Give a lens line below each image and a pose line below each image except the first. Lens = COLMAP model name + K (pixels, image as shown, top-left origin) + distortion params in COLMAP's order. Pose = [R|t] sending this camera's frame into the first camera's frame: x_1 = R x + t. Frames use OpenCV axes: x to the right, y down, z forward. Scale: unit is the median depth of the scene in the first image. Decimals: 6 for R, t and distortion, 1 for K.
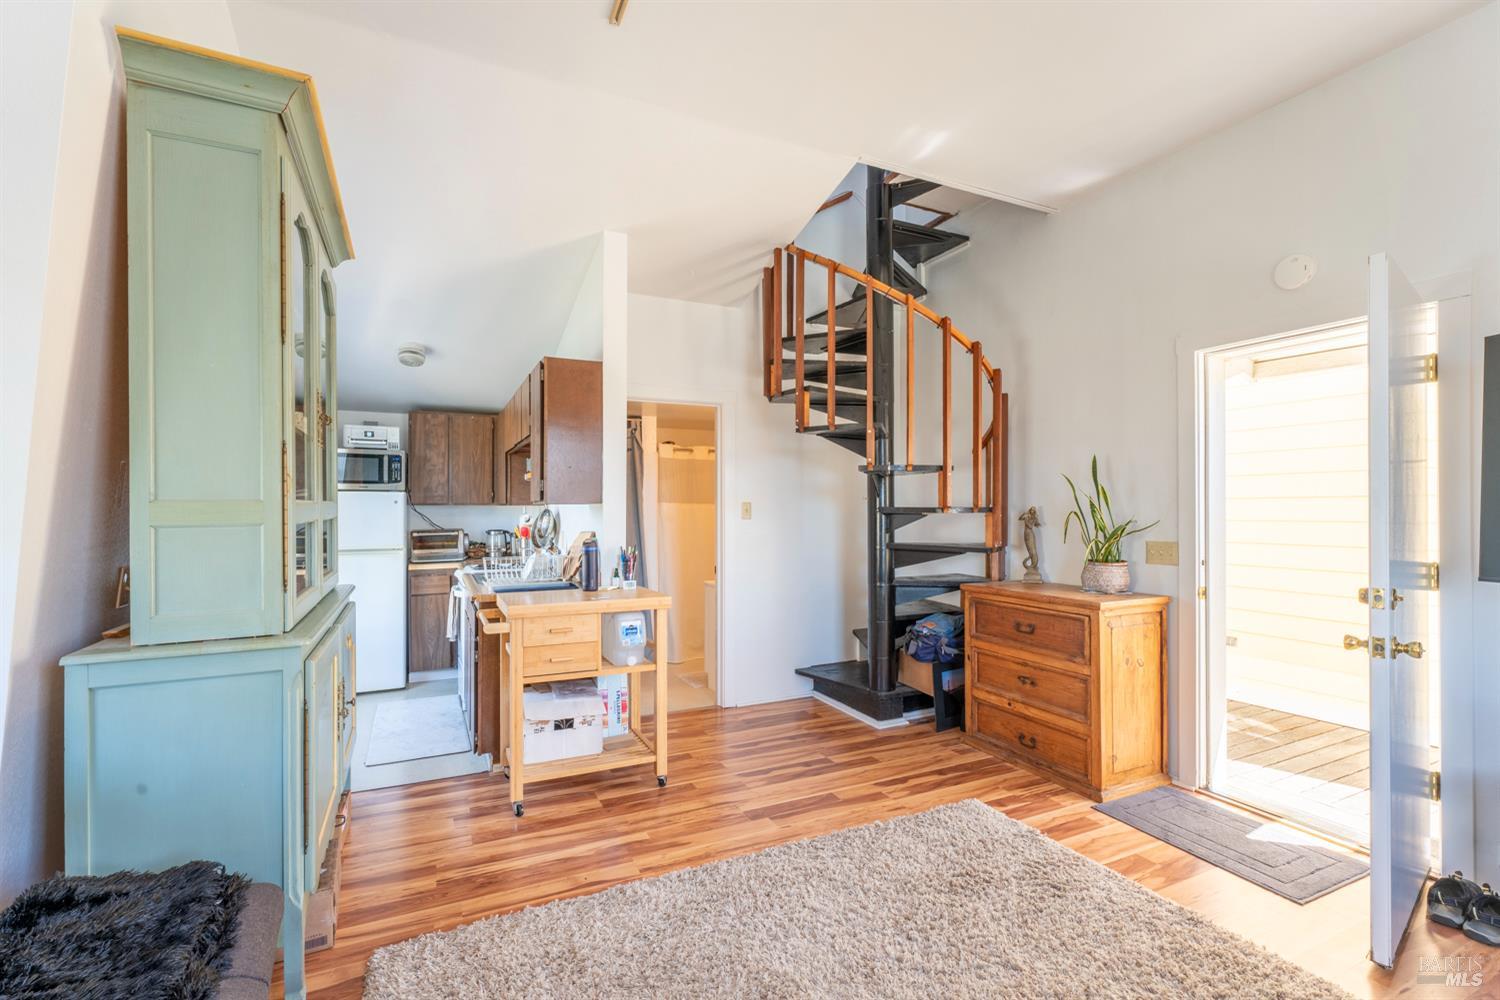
lens RADIAL K [[686.9, 0, 746.8], [0, 686.9, 509.2], [0, 0, 1]] dist [0.018743, 0.000083]
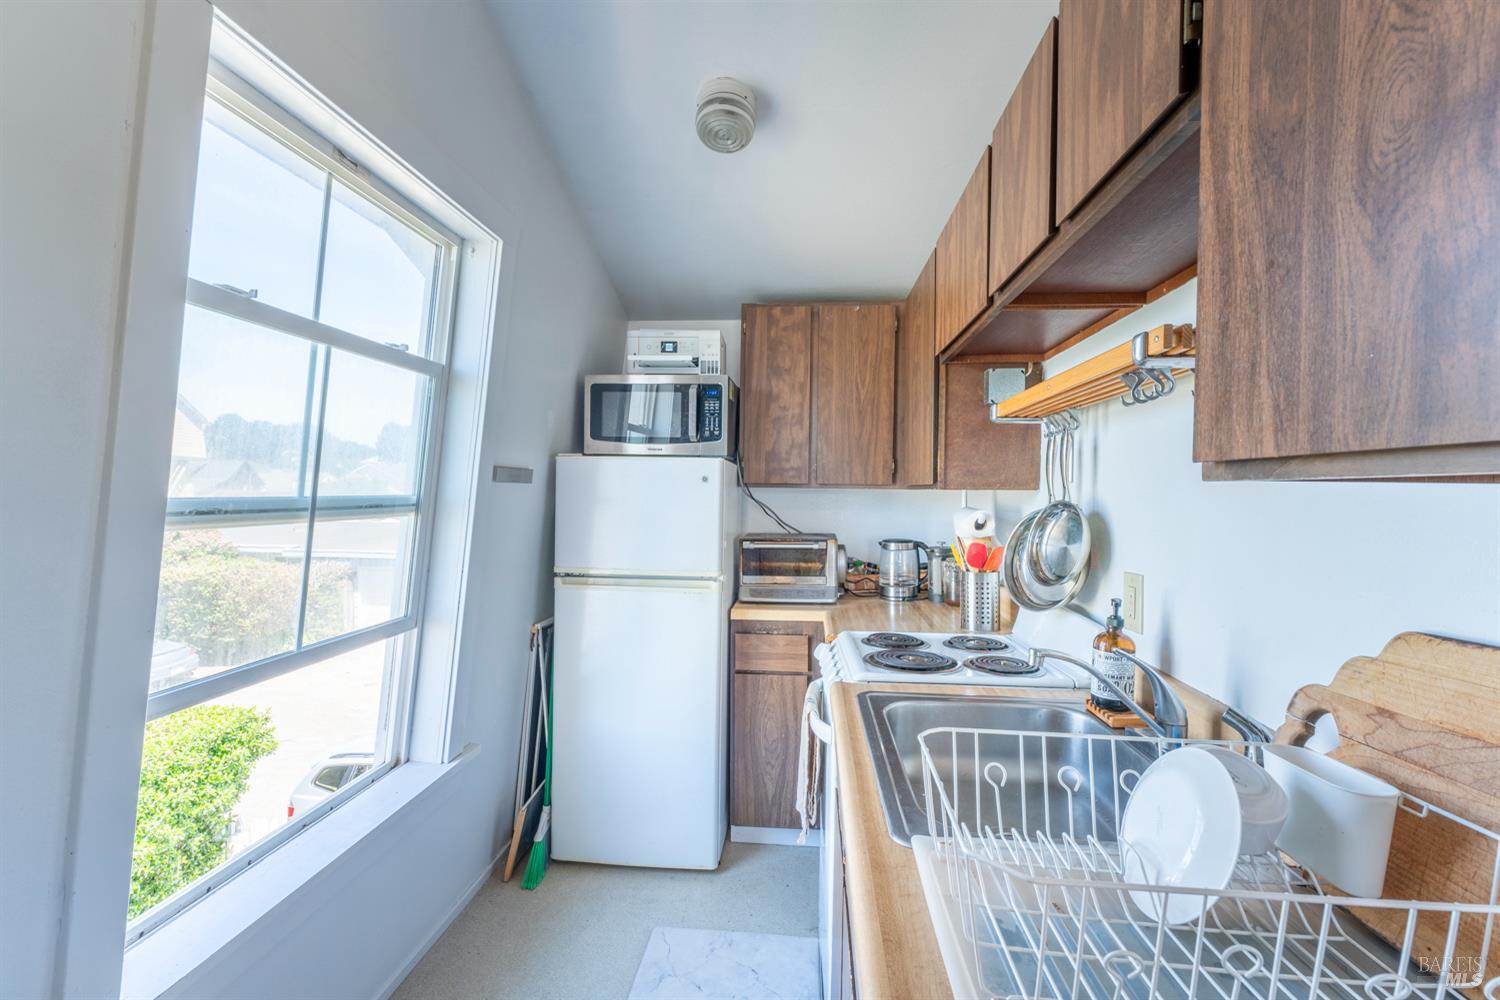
lens RADIAL K [[686.9, 0, 746.4], [0, 686.9, 498.4], [0, 0, 1]] dist [0.018743, 0.000083]
pose [[0.865942, 0.014913, -0.499921, -0.227960], [-0.010997, 0.999881, 0.010779, -0.002552], [0.500023, -0.003836, 0.866004, 0.557215]]
